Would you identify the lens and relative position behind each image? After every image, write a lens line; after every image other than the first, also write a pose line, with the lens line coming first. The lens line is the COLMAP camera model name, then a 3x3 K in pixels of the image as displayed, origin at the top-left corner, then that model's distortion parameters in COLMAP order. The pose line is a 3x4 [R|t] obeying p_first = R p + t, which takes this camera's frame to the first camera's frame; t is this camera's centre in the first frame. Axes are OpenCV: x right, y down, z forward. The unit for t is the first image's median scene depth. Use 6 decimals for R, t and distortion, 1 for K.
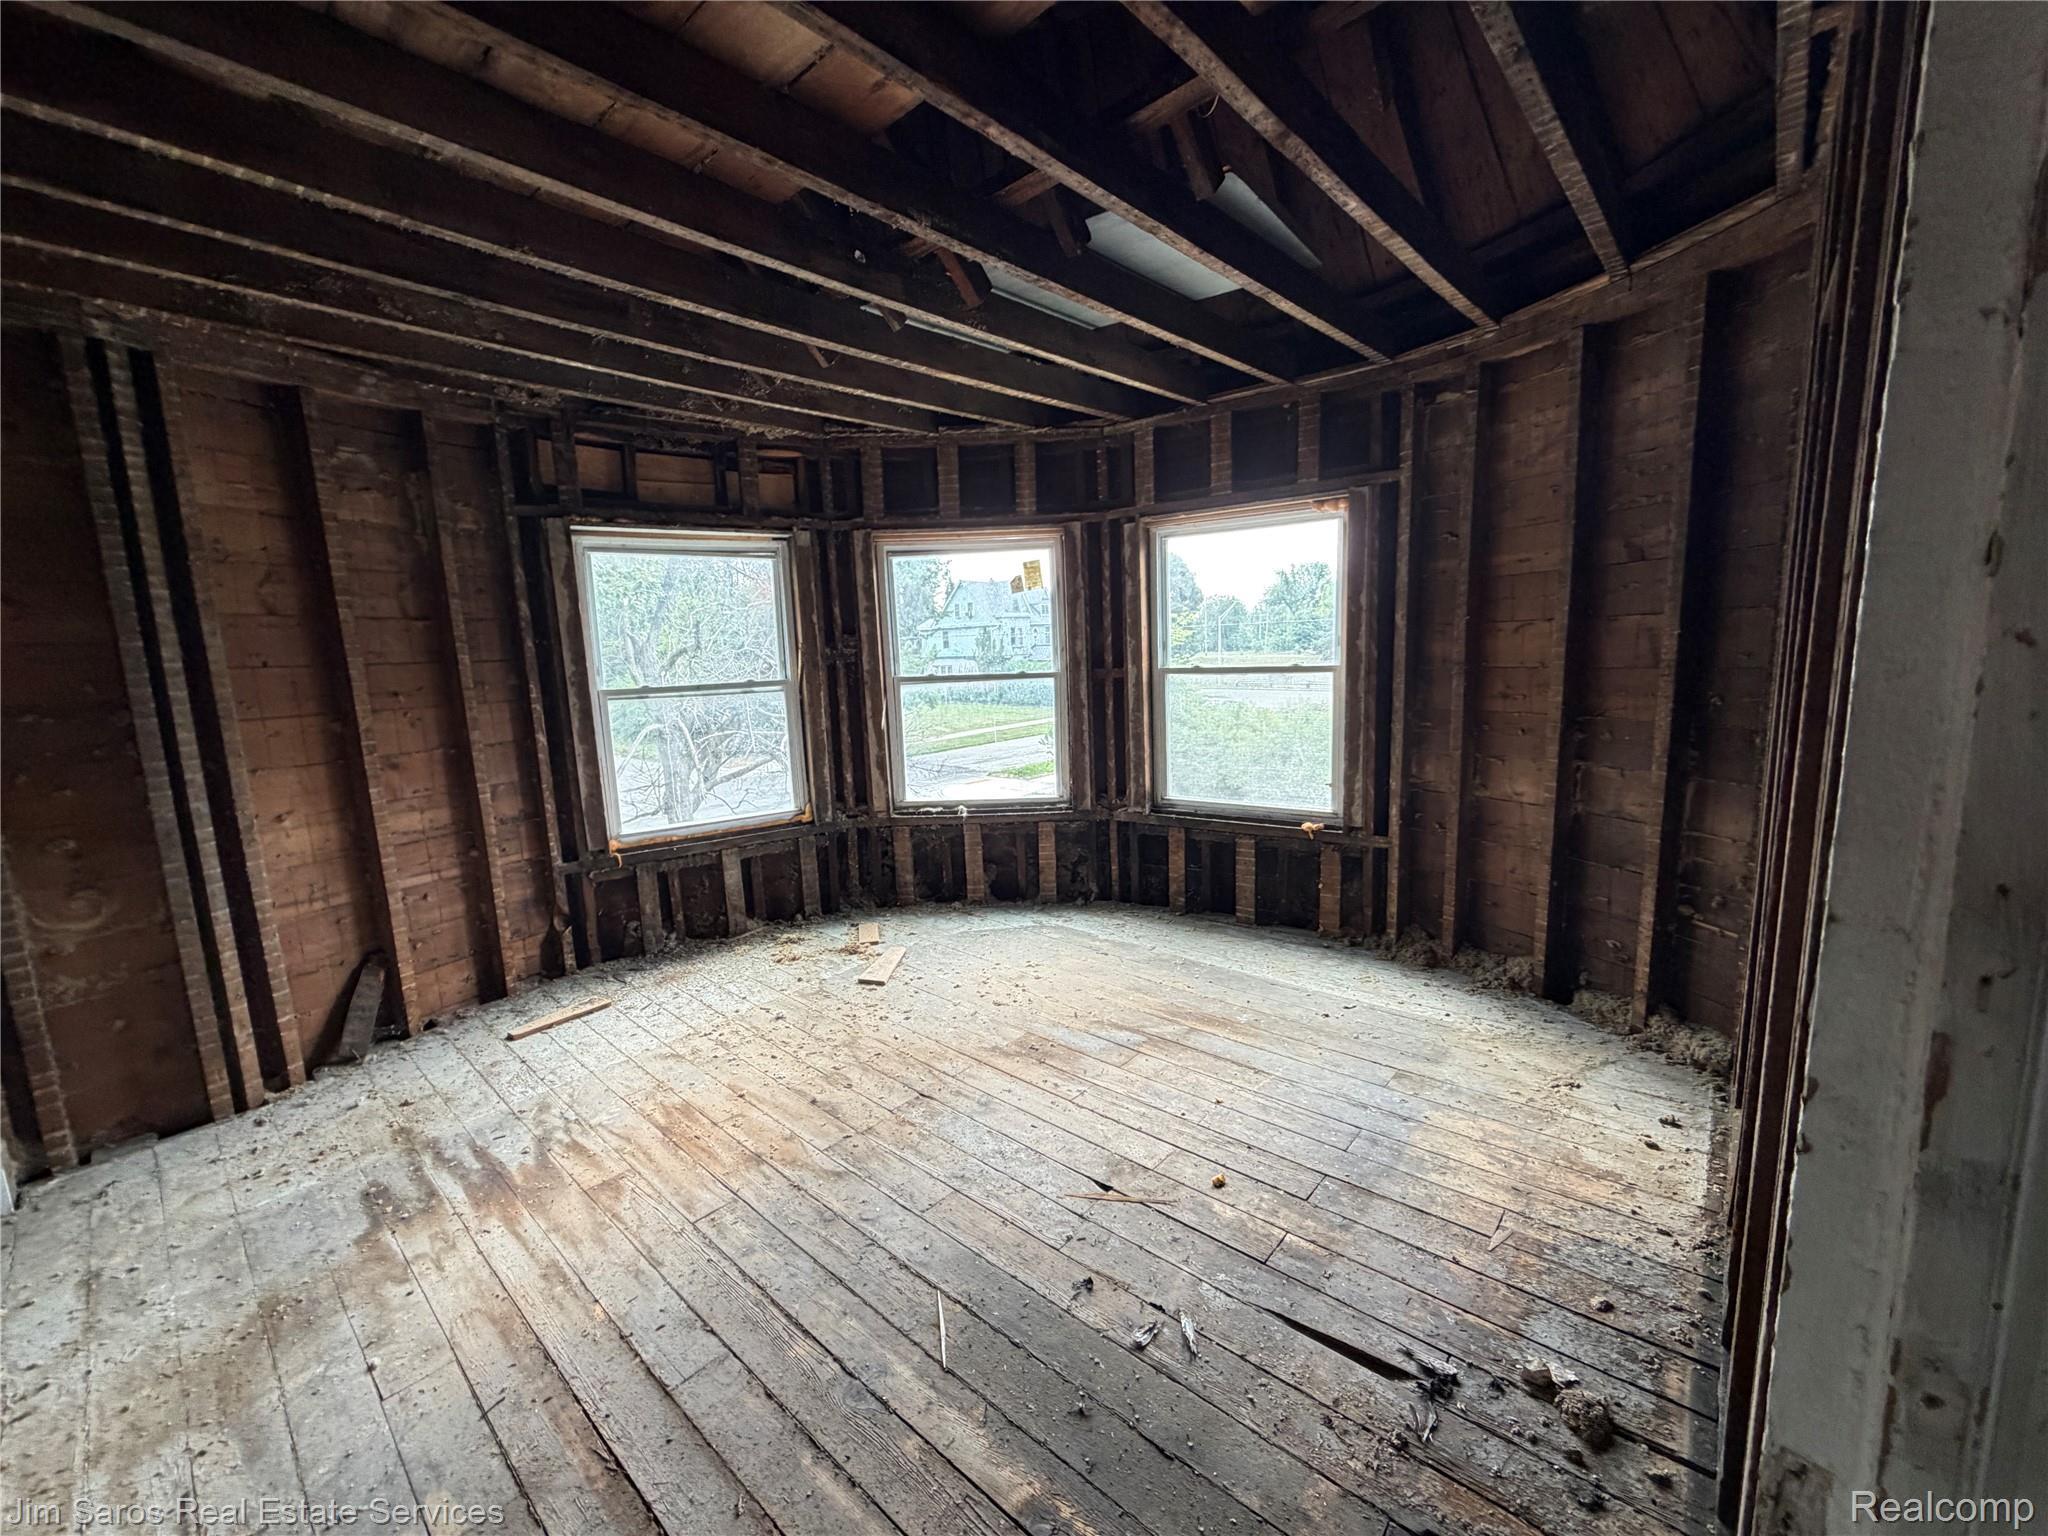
lens RADIAL K [[815.3, 0, 1019.0], [0, 815.3, 766.2], [0, 0, 1]] dist [0.001717, 0.000281]
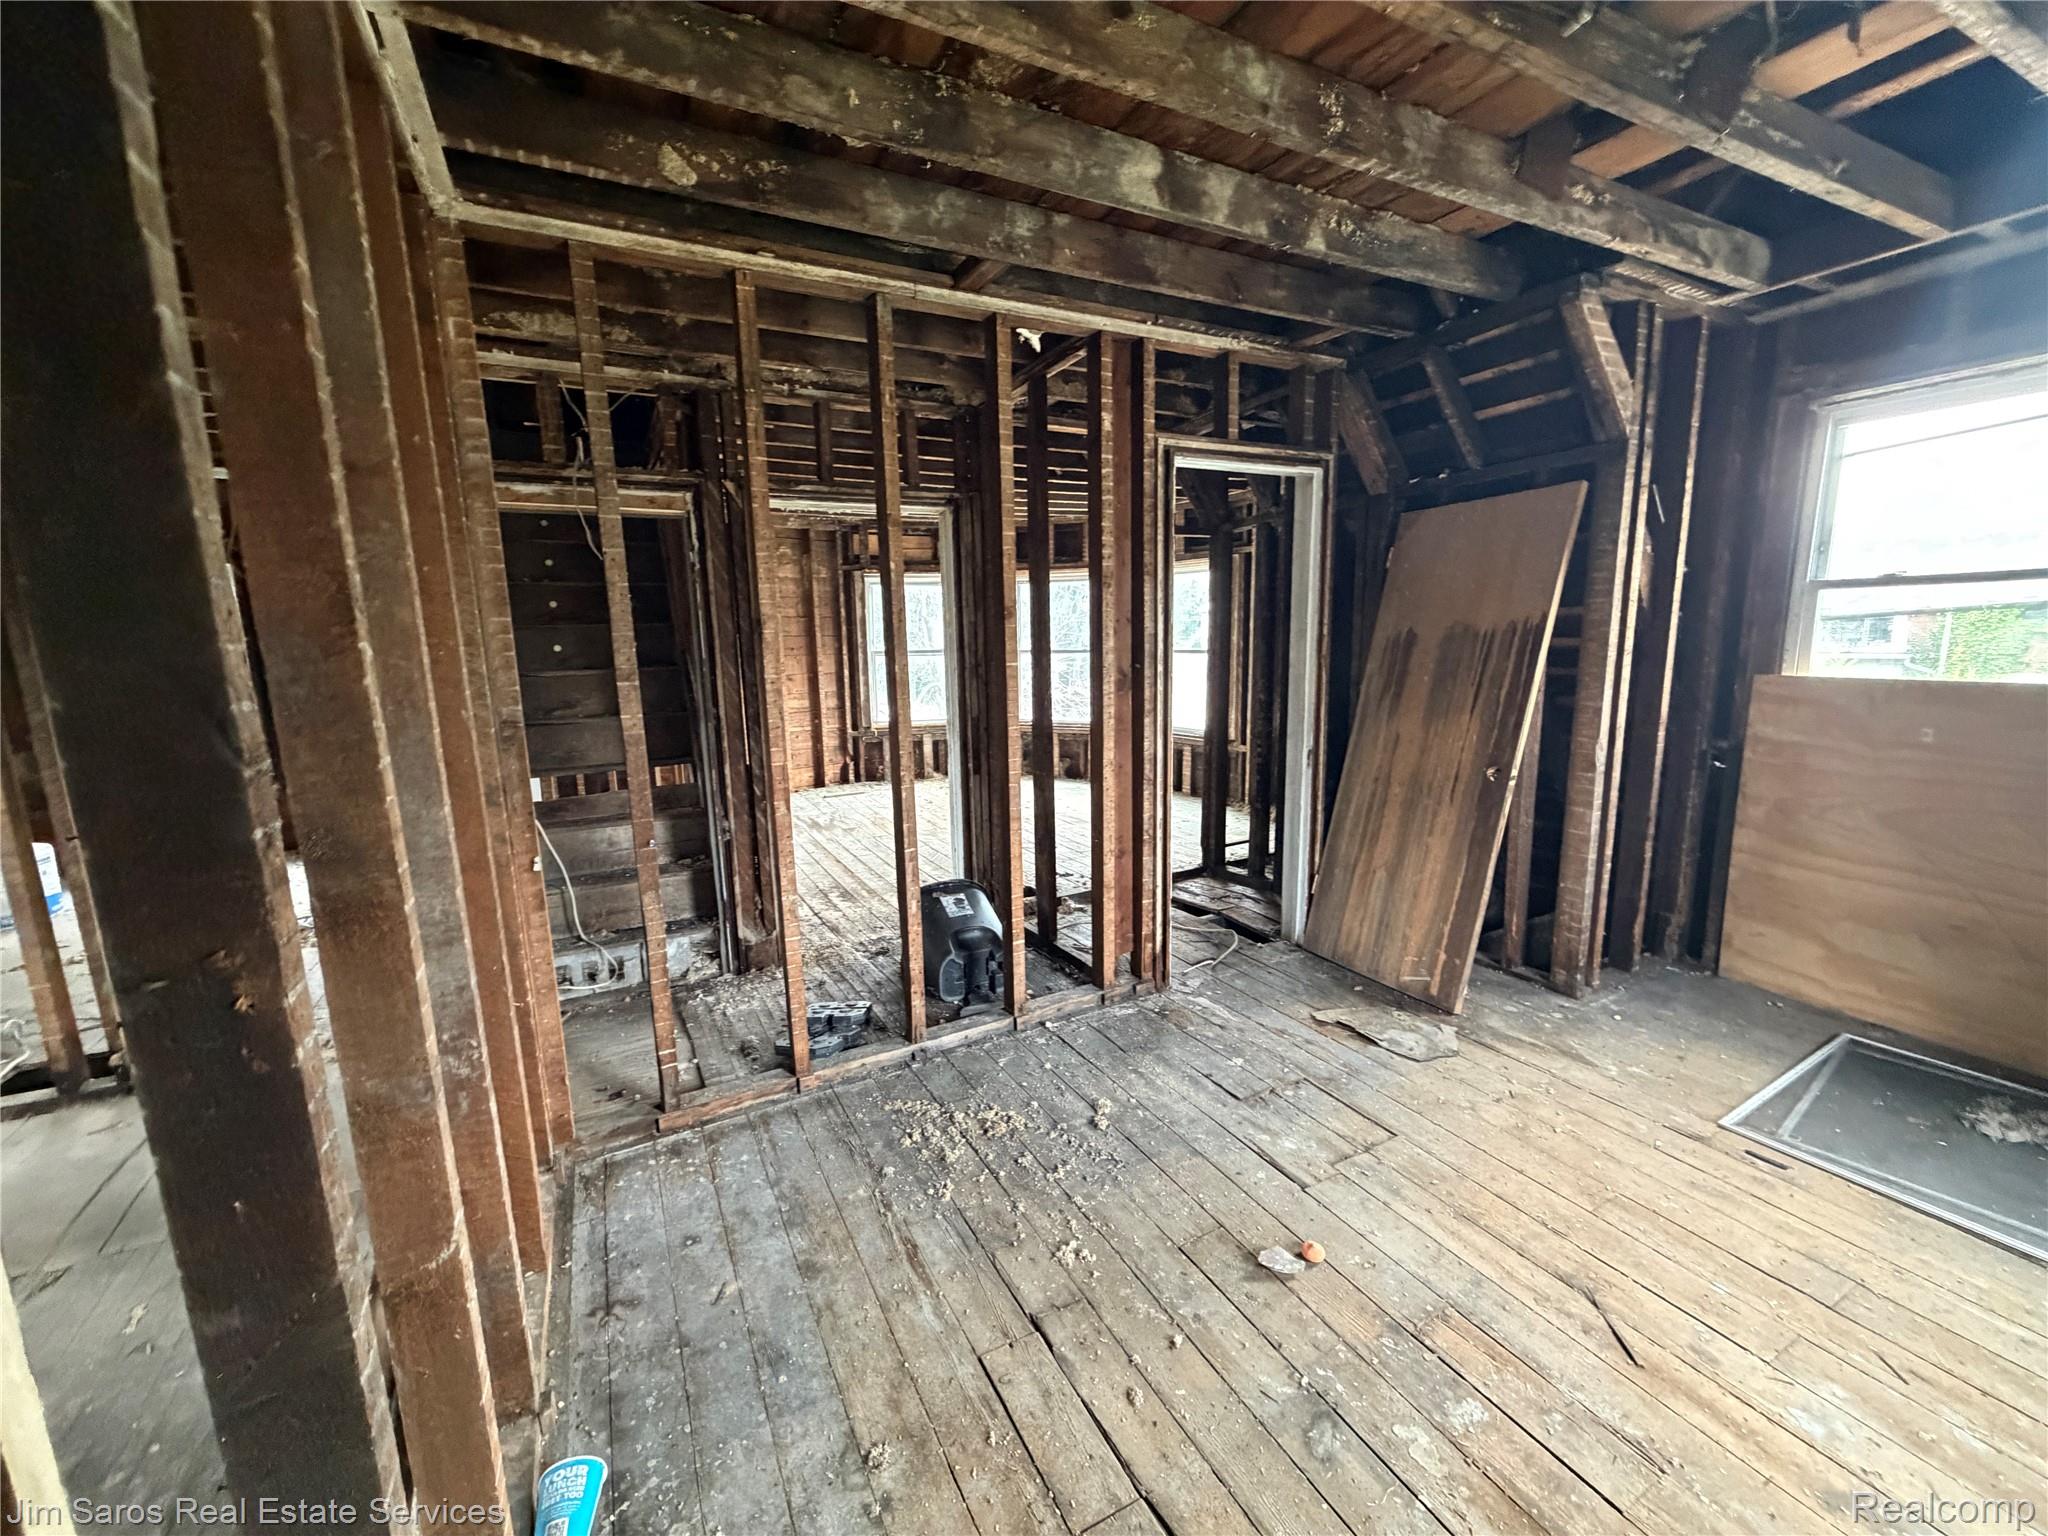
lens RADIAL K [[815.3, 0, 1017.2], [0, 815.3, 767.8], [0, 0, 1]] dist [0.001717, 0.000281]
pose [[0.936782, 0.080742, -0.340470, 0.614978], [-0.071619, 0.996658, 0.039300, 0.104472], [0.342506, -0.012432, 0.939434, -0.908337]]
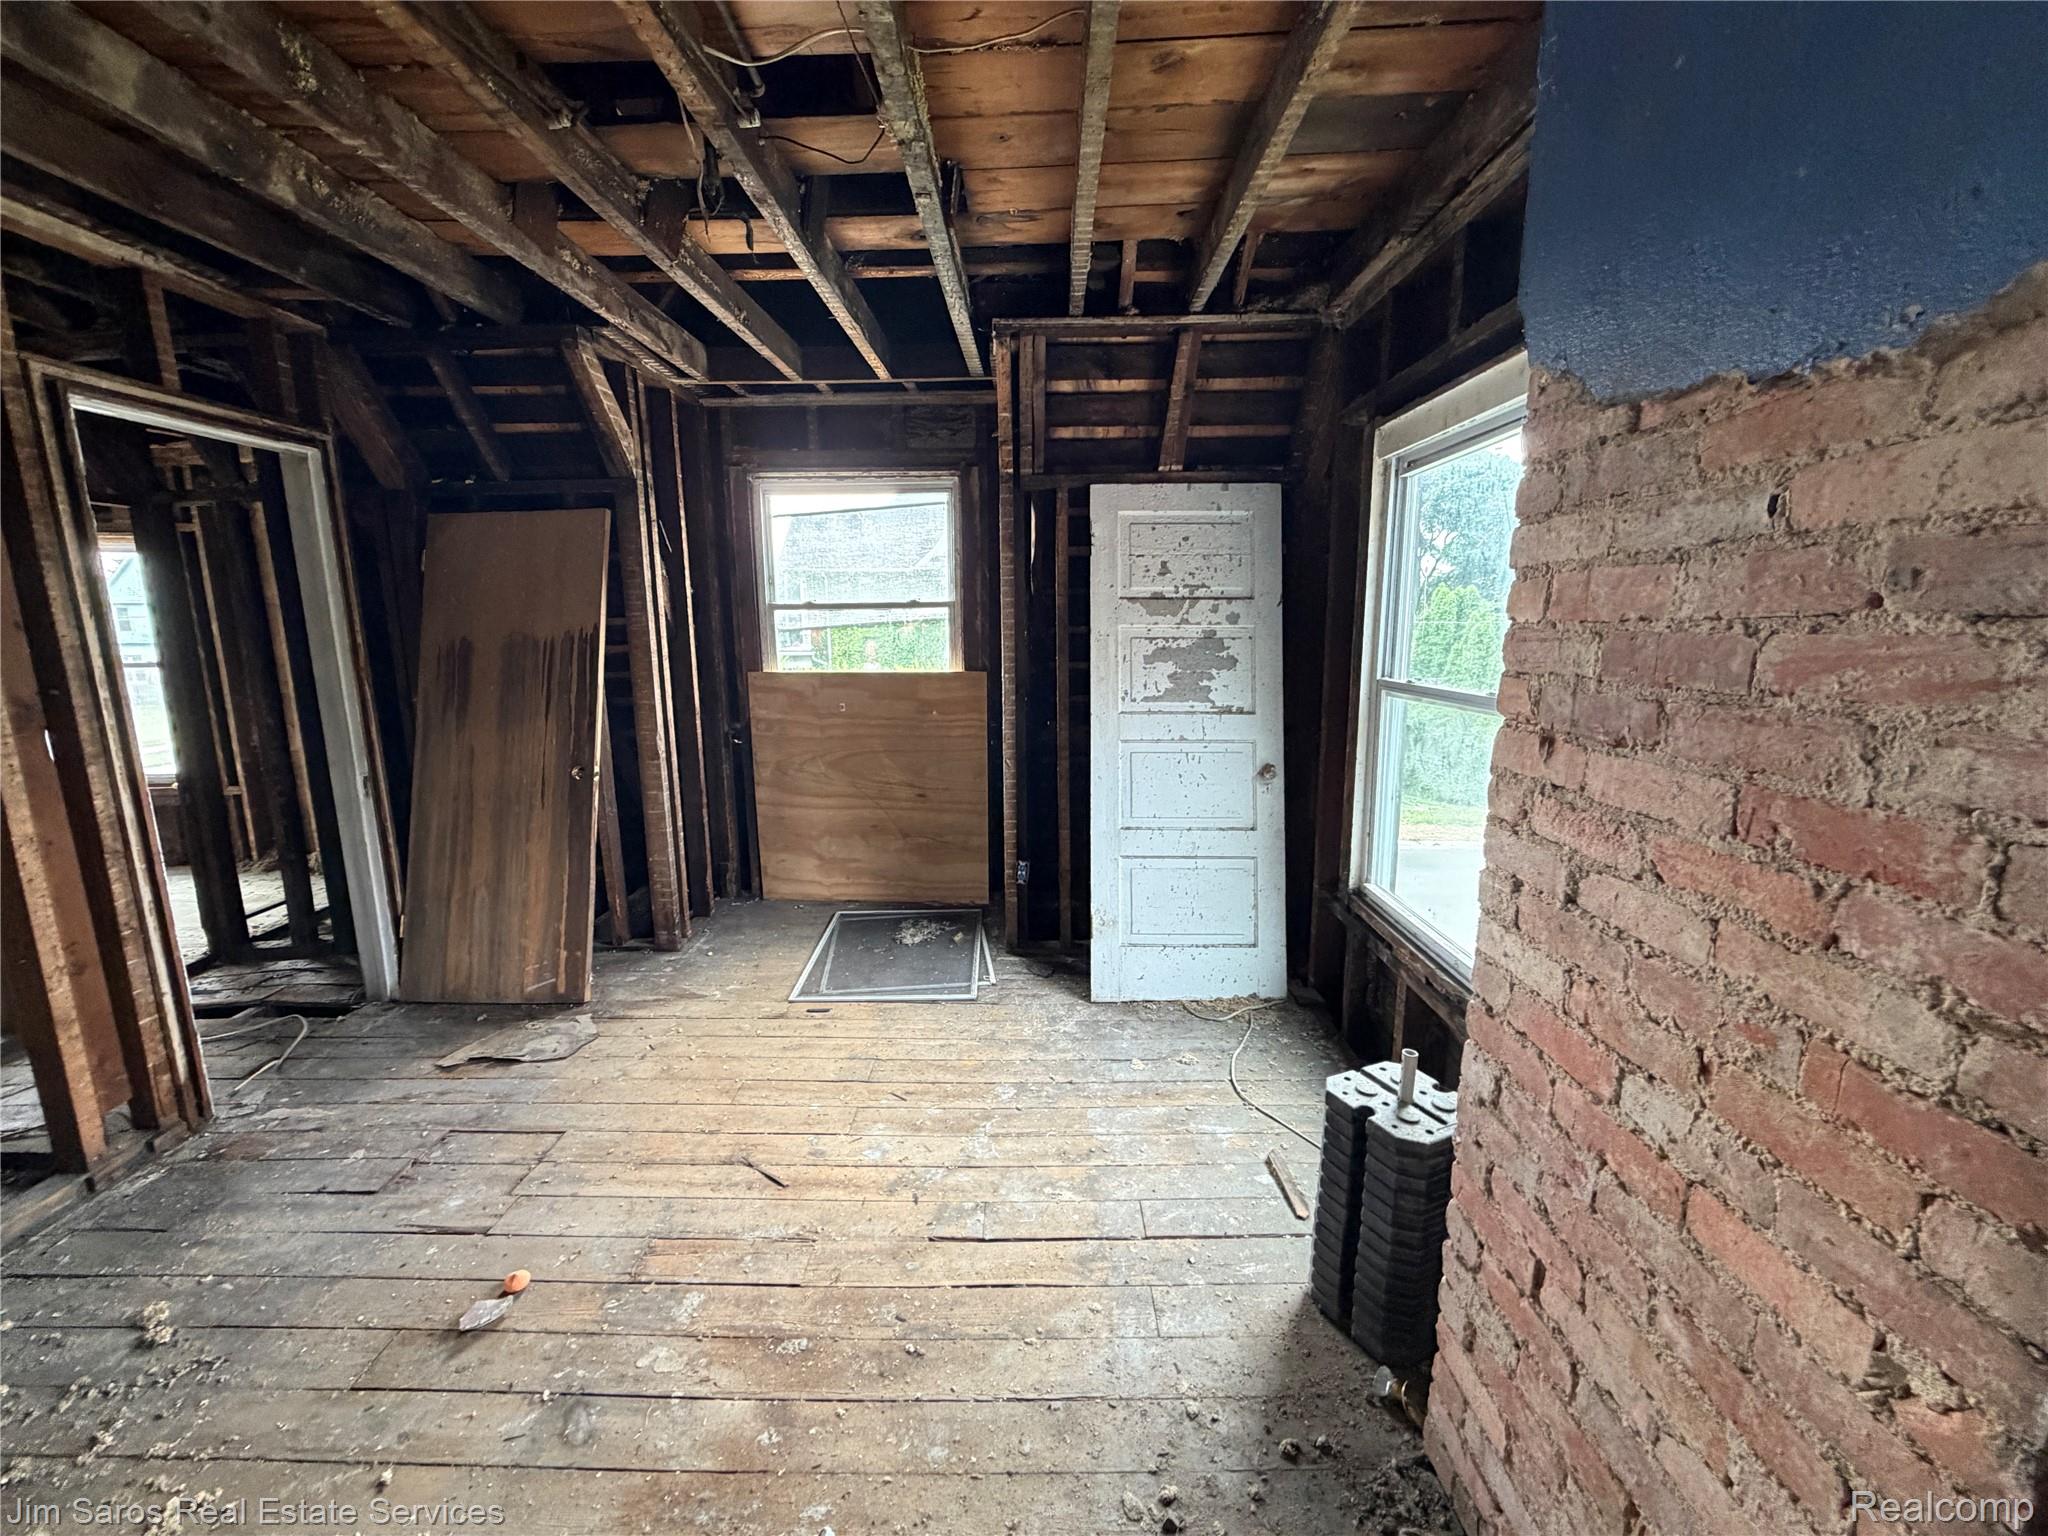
lens RADIAL K [[815.3, 0, 1020.1], [0, 815.3, 767.2], [0, 0, 1]] dist [0.001717, 0.000281]
pose [[0.753928, -0.078597, 0.652238, 0.567348], [0.073079, 0.996689, 0.035632, 0.105834], [-0.652879, 0.020801, 0.757176, -0.954754]]
